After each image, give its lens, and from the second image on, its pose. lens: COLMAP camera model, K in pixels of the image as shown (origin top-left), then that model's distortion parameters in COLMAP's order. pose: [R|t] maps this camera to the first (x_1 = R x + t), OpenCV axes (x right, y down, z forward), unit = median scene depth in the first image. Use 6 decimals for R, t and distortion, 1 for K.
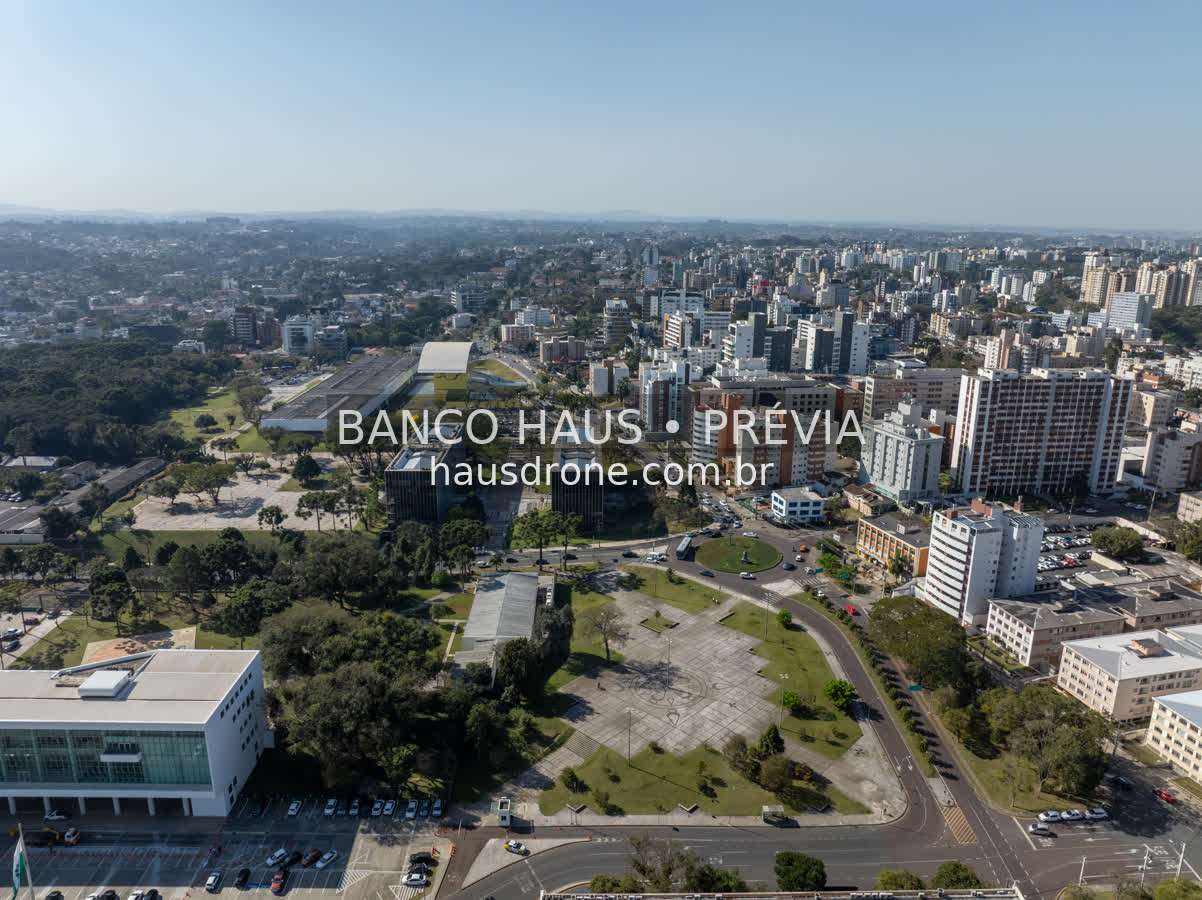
lens RADIAL K [[843.5, 0, 602.1], [0, 843.5, 450.7], [0, 0, 1]] dist [-0.045750, 0.018871]
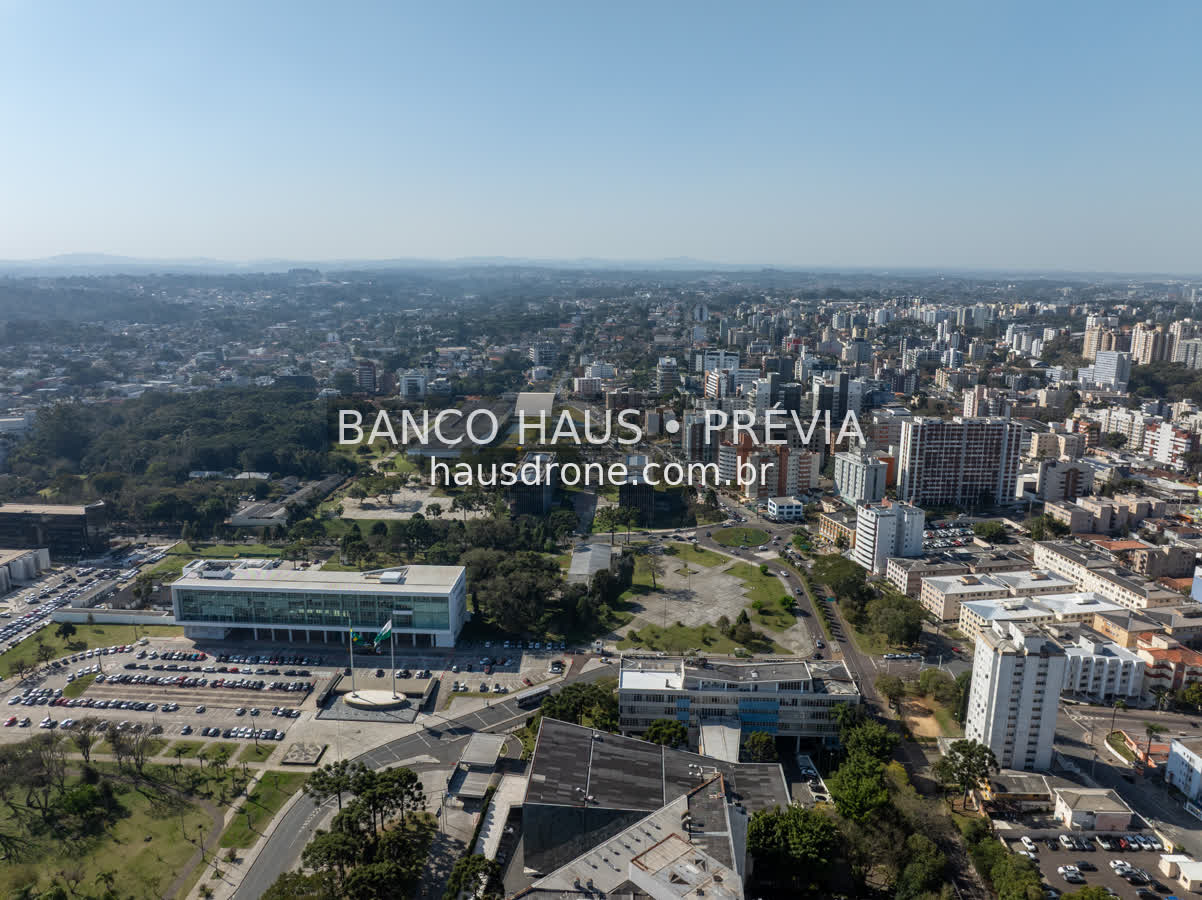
lens RADIAL K [[843.5, 0, 601.1], [0, 843.5, 449.0], [0, 0, 1]] dist [-0.045750, 0.018871]
pose [[0.997737, 0.010434, -0.066419, 0.006103], [-0.013959, 0.998506, -0.052830, 0.041748], [0.065768, 0.053638, 0.996392, -0.477744]]
